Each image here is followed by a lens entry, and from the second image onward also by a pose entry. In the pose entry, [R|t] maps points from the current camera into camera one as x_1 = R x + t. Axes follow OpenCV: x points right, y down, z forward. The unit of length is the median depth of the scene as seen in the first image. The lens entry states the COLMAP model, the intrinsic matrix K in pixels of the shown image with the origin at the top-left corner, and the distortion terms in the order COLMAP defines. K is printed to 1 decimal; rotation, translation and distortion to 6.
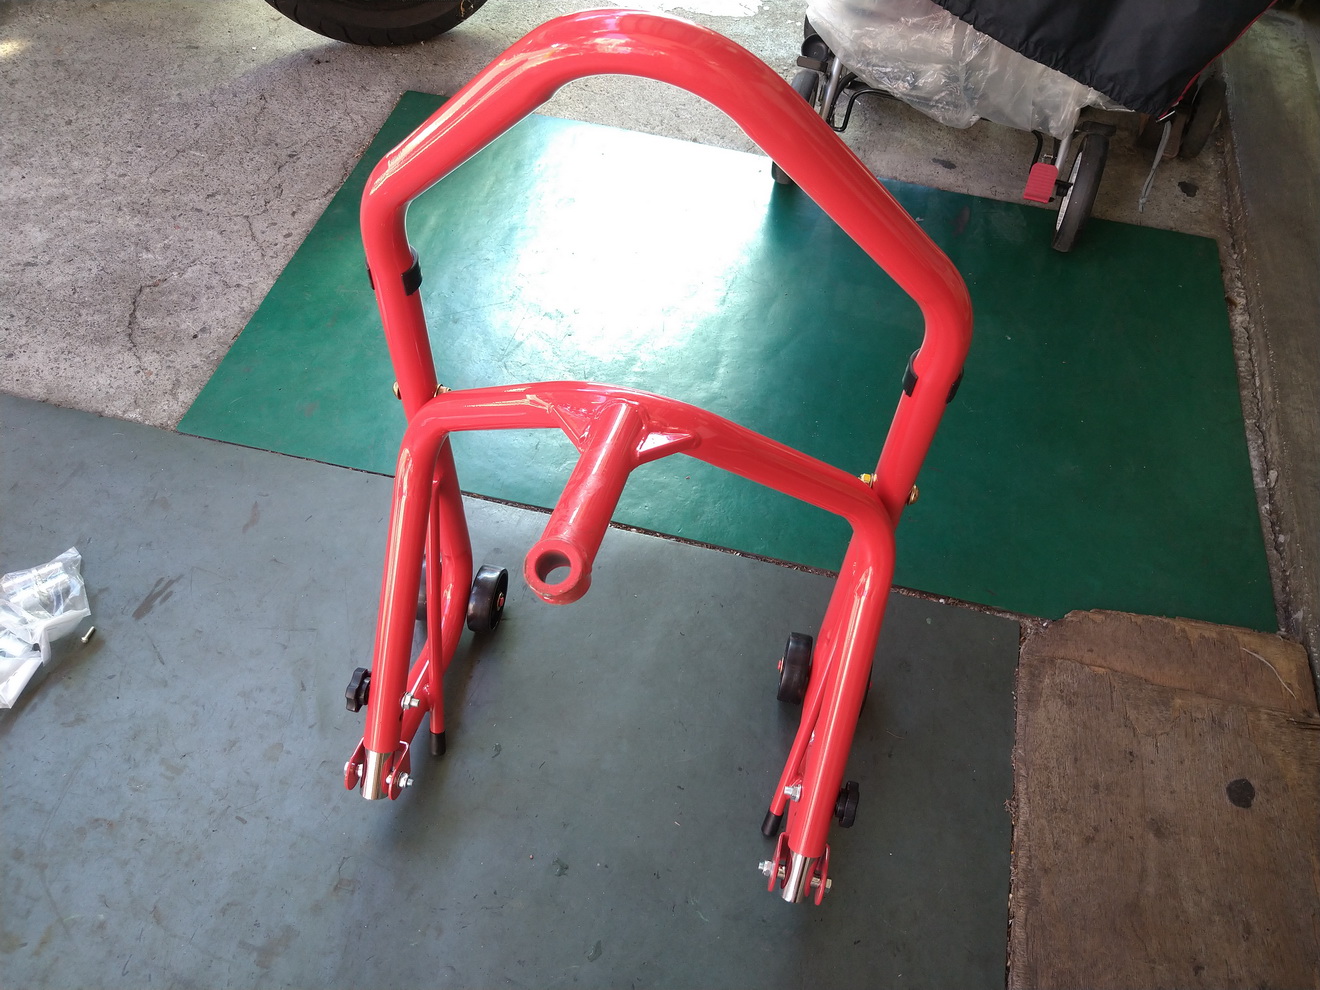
lens RADIAL K [[1059.7, 0, 667.3], [0, 1059.7, 500.7], [0, 0, 1]] dist [-0.044467, 0.084817]
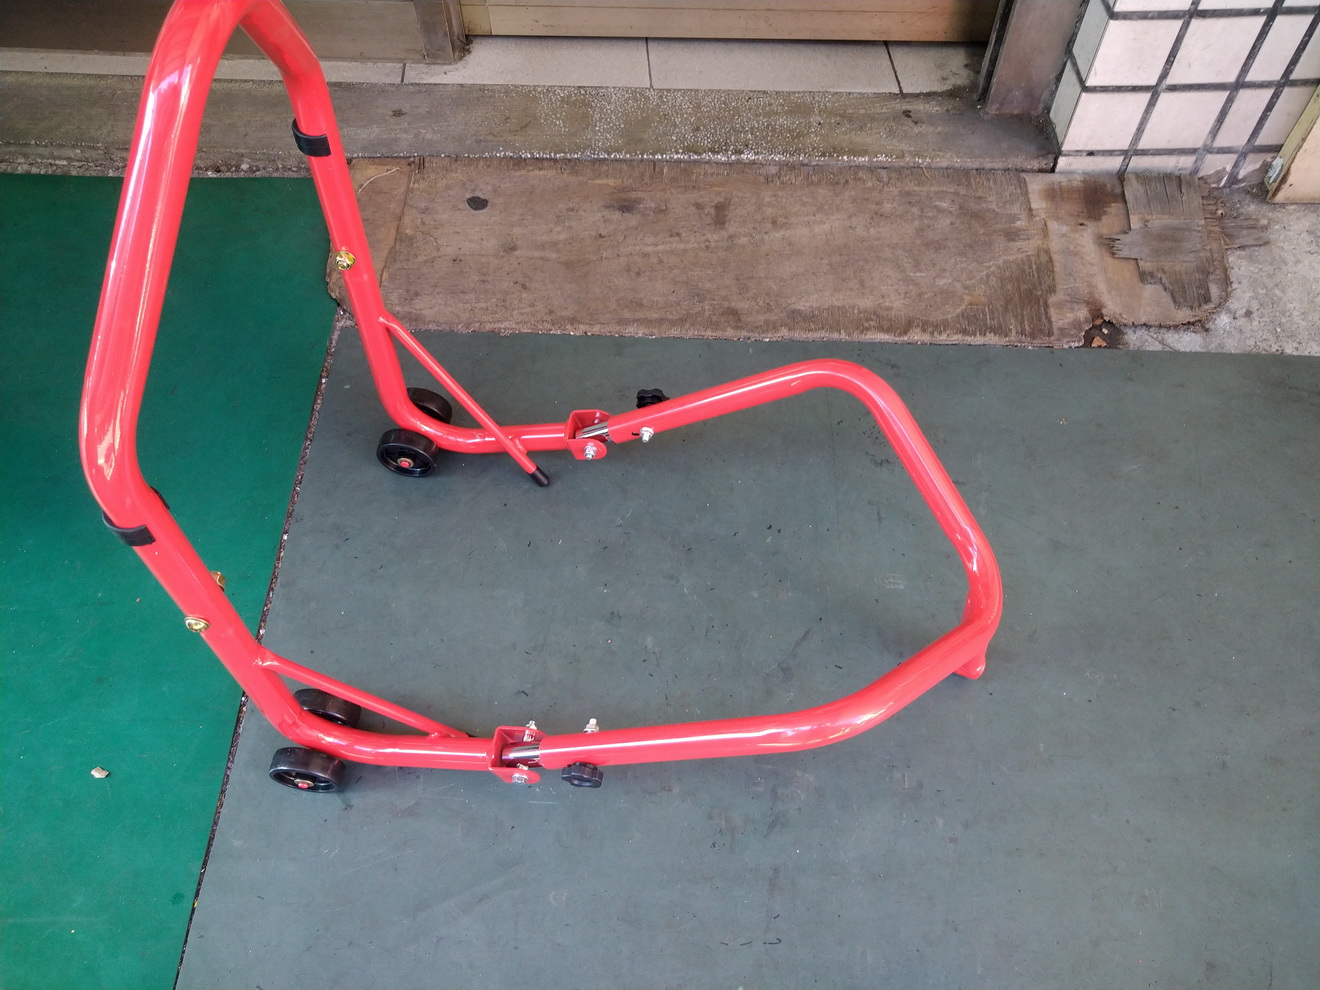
lens RADIAL K [[1059.7, 0, 667.3], [0, 1059.7, 500.7], [0, 0, 1]] dist [-0.044467, 0.084817]
pose [[-0.200787, -0.862929, 0.463721, -0.452544], [0.768202, 0.155047, 0.621149, -0.305818], [-0.607906, 0.480951, 0.631773, 0.109450]]
